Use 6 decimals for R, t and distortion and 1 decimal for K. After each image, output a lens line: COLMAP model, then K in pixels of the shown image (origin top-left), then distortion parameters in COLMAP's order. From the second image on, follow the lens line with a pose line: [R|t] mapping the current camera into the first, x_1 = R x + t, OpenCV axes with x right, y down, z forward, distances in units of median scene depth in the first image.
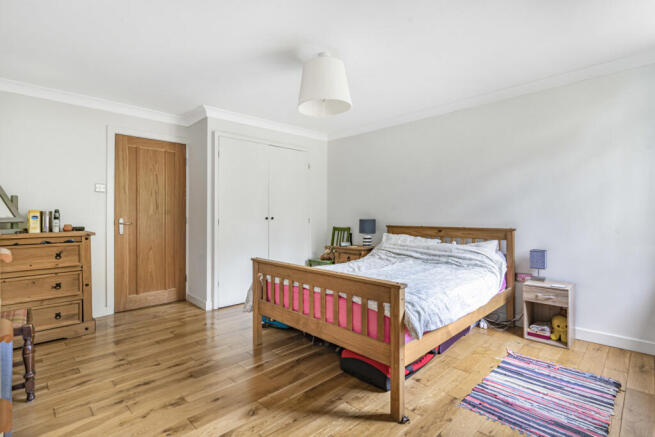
lens RADIAL K [[320.0, 0, 329.1], [0, 320.0, 217.0], [0, 0, 1]] dist [-0.000188, 0.000302]
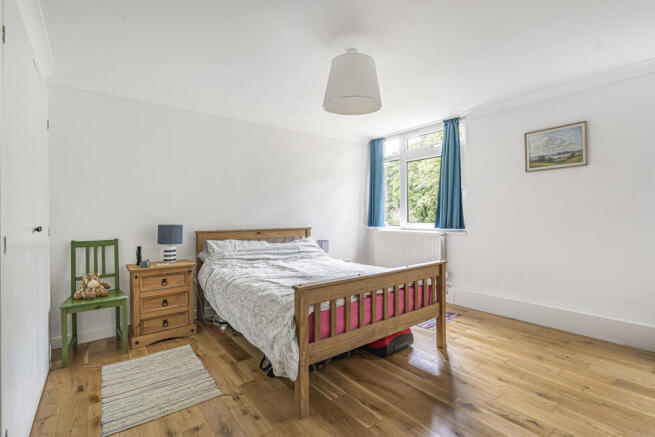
lens RADIAL K [[296.6, 0, 327.5], [0, 296.6, 218.5], [0, 0, 1]] dist [-0.001294, 0.000086]
pose [[0.114335, -0.007471, 0.993414, -0.906685], [0.014039, 0.999884, 0.005904, -0.011898], [-0.993343, 0.013272, 0.114426, 0.967936]]
